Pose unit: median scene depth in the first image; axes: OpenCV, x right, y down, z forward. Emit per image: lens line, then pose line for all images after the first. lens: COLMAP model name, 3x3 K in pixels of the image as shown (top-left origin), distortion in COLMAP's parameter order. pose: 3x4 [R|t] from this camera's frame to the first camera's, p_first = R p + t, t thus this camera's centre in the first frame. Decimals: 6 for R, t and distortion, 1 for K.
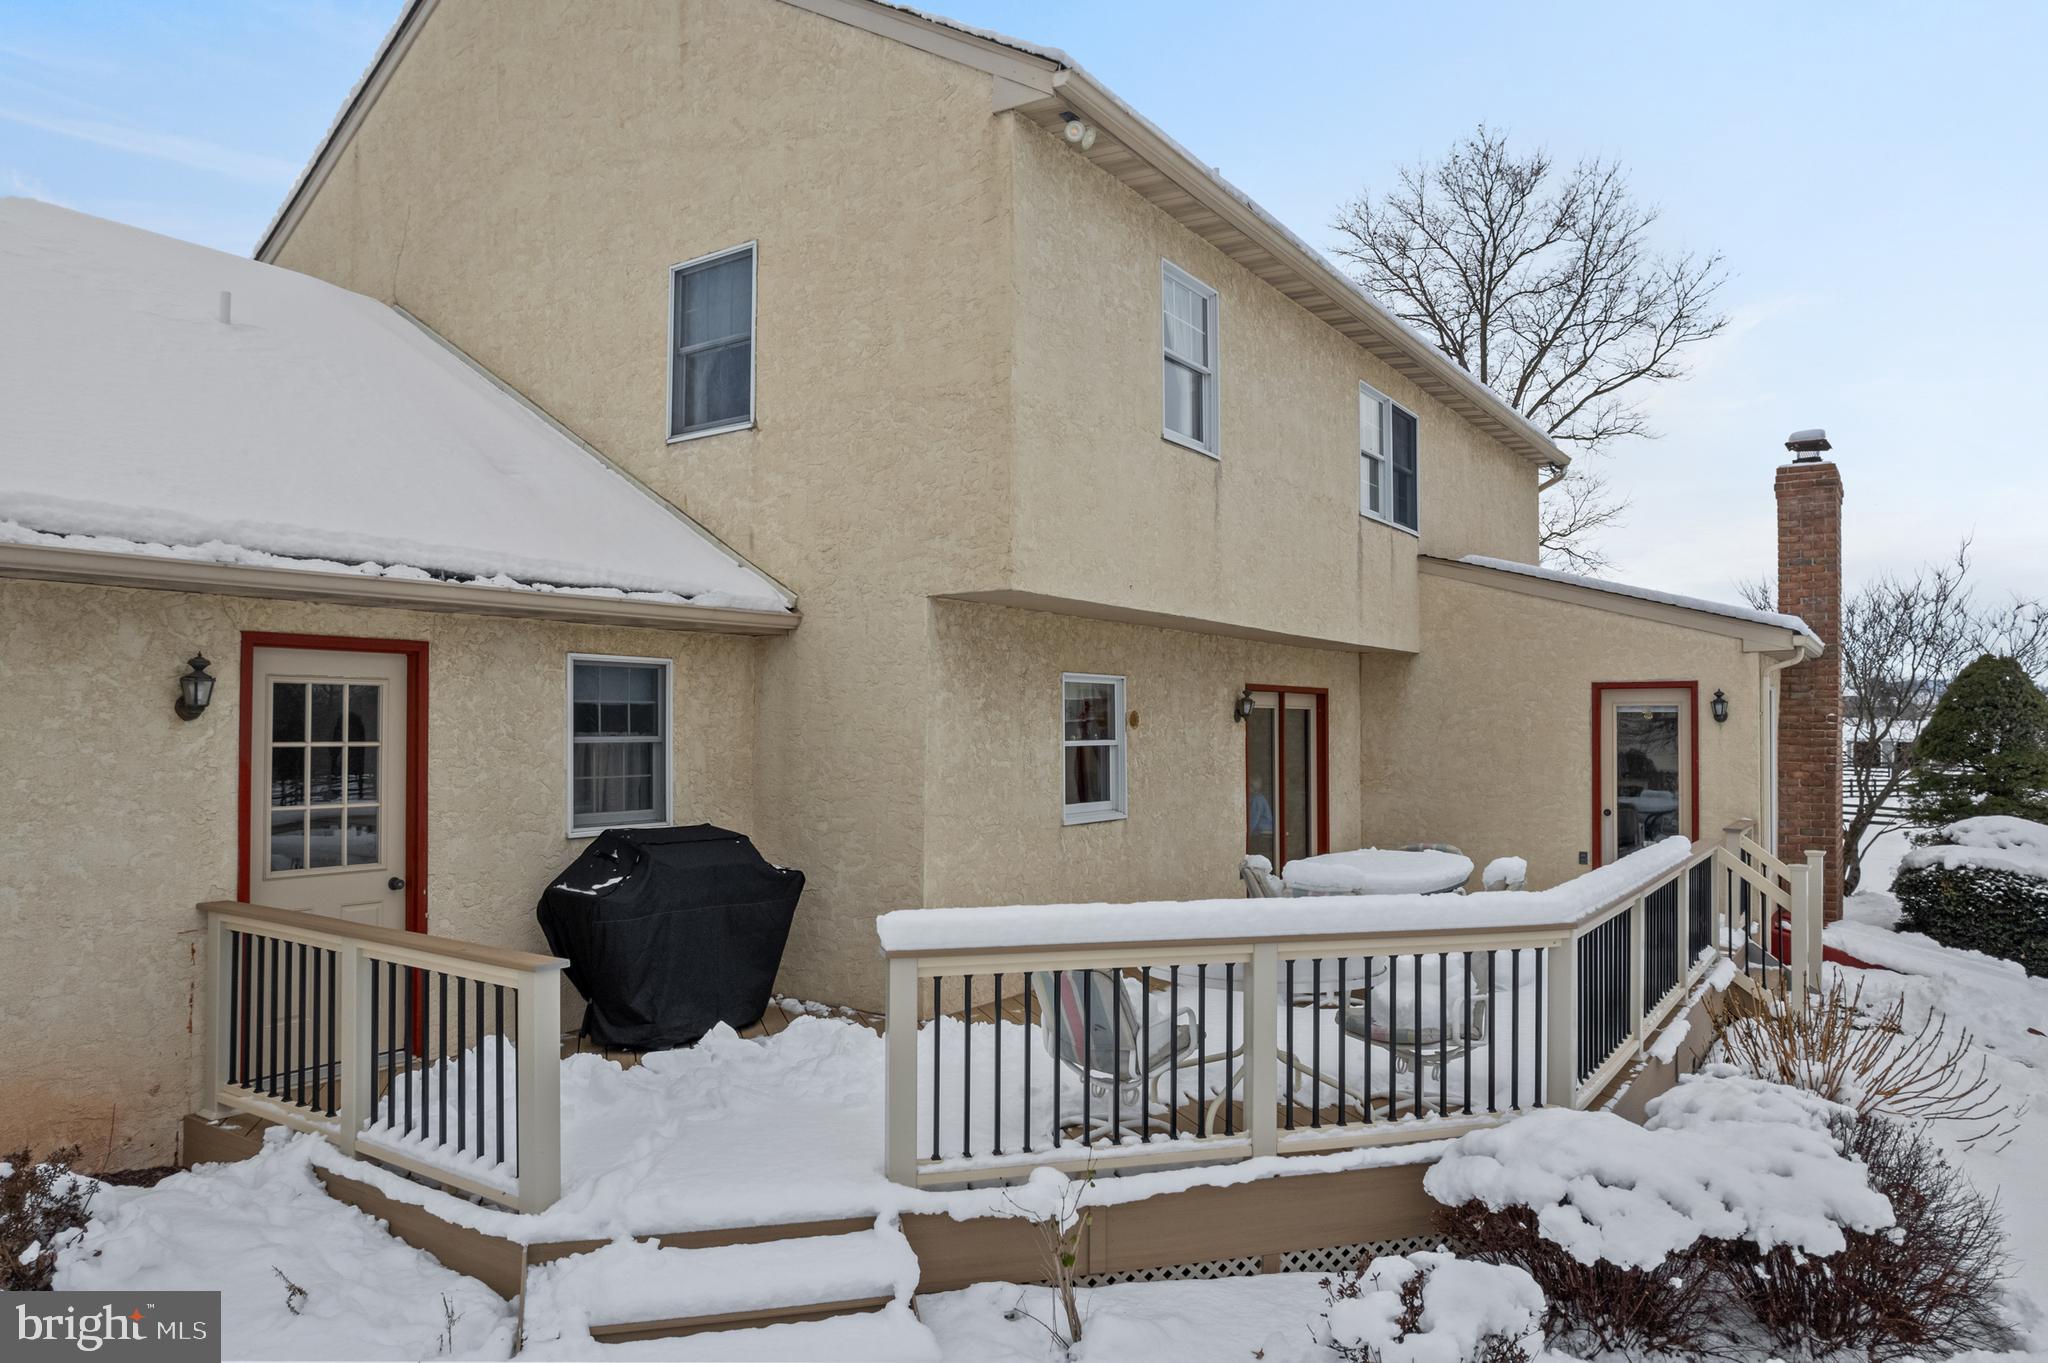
lens RADIAL K [[1329.7, 0, 1020.7], [0, 1329.7, 694.7], [0, 0, 1]] dist [-0.076905, 0.072767]
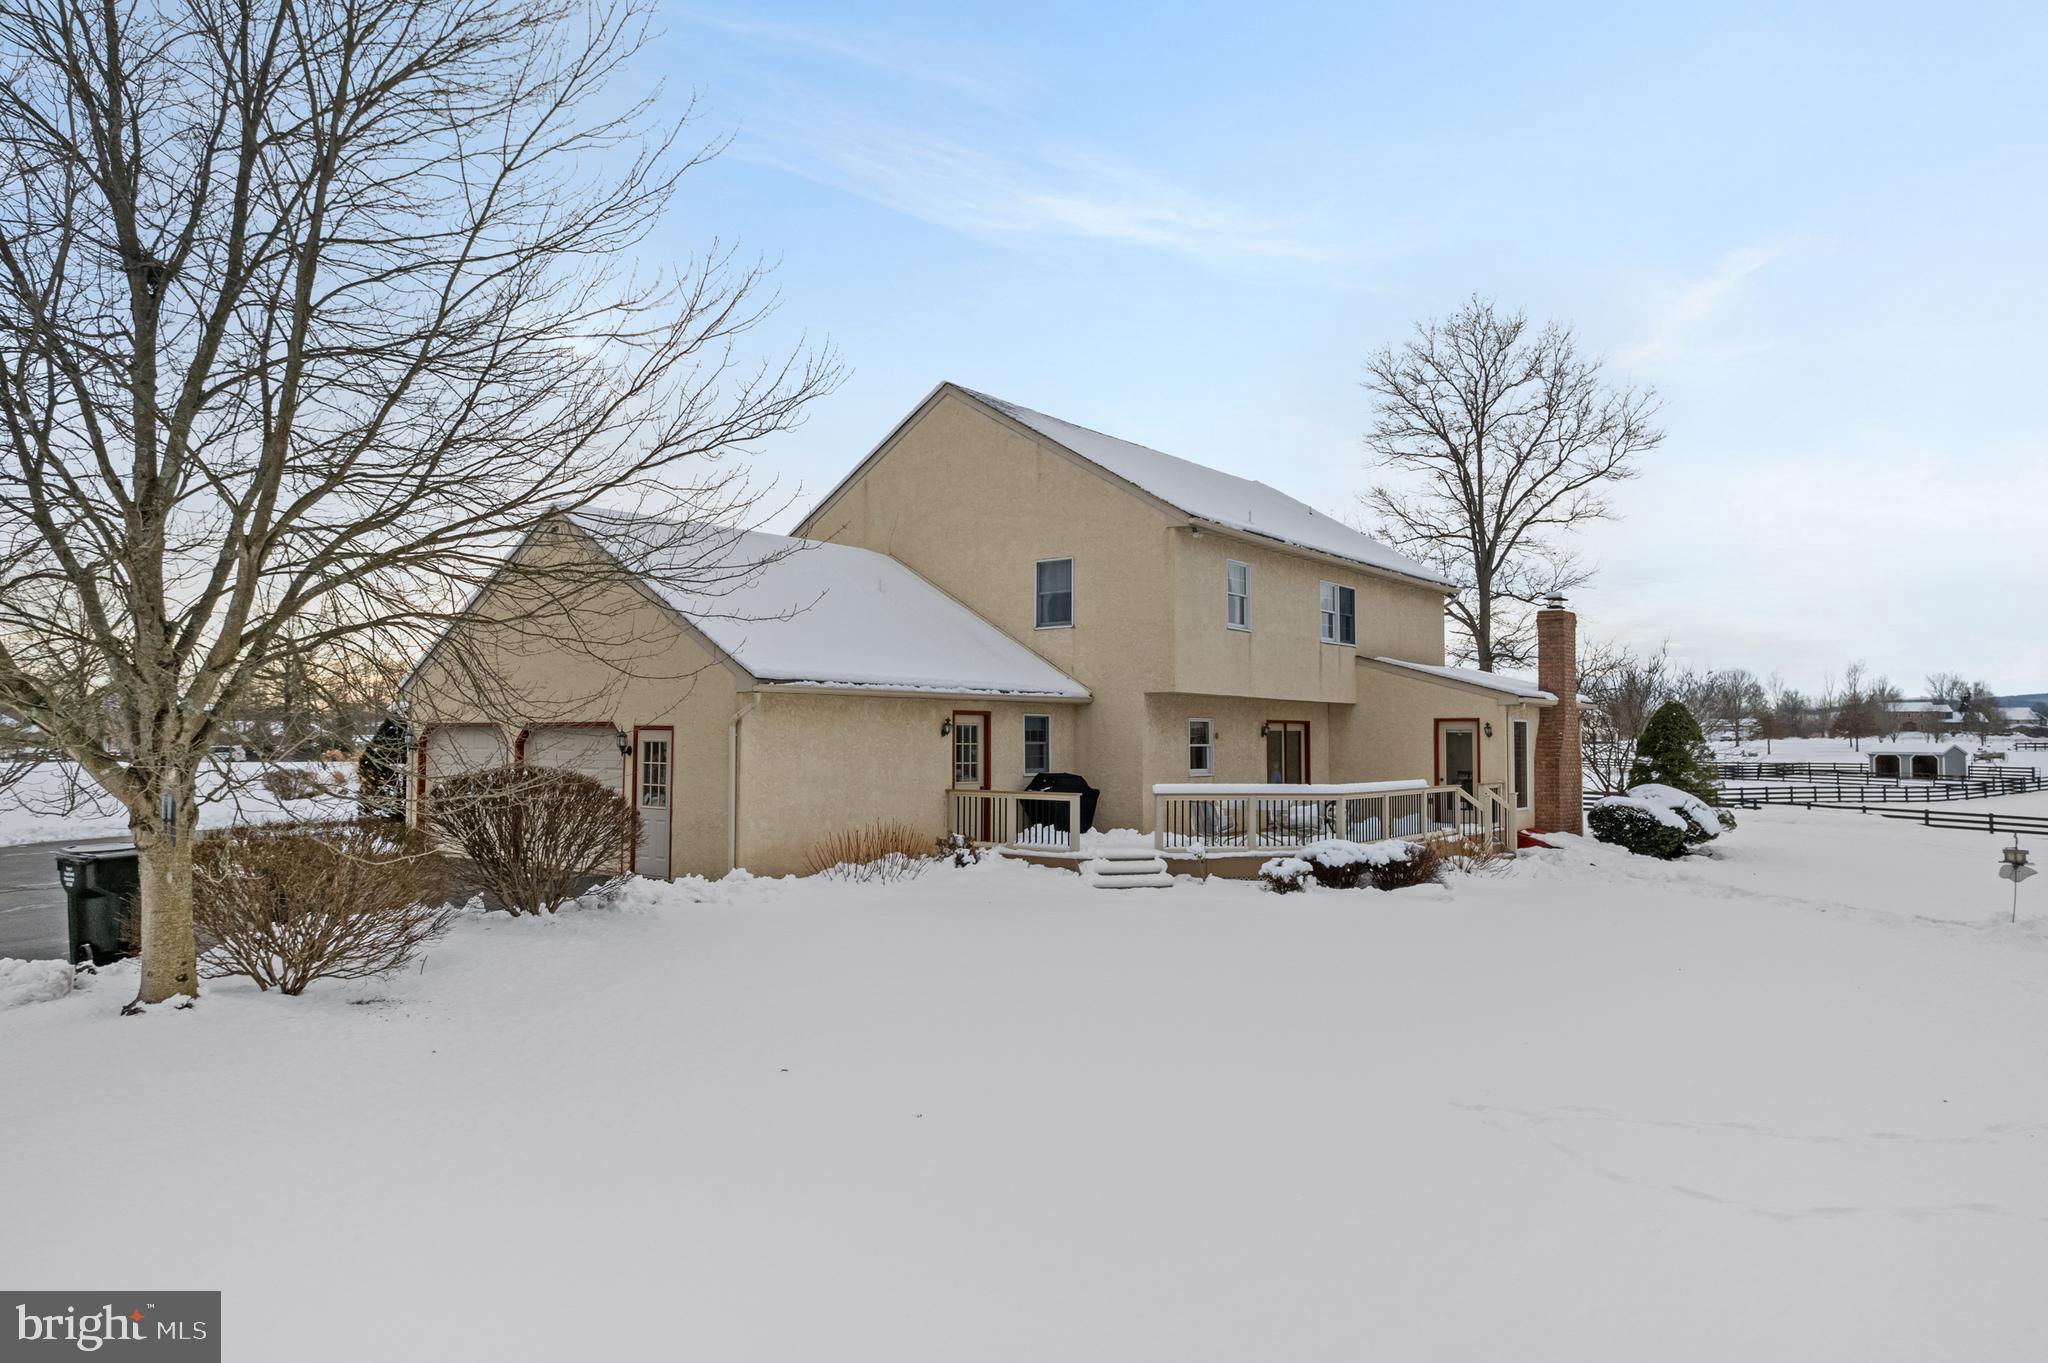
lens RADIAL K [[1294.3, 0, 999.8], [0, 1294.3, 690.5], [0, 0, 1]] dist [-0.019527, -0.001232]
pose [[0.996828, -0.003625, -0.079507, -0.127657], [0.002379, 0.999873, -0.015760, -0.029290], [0.079554, 0.015521, 0.996710, -1.459135]]
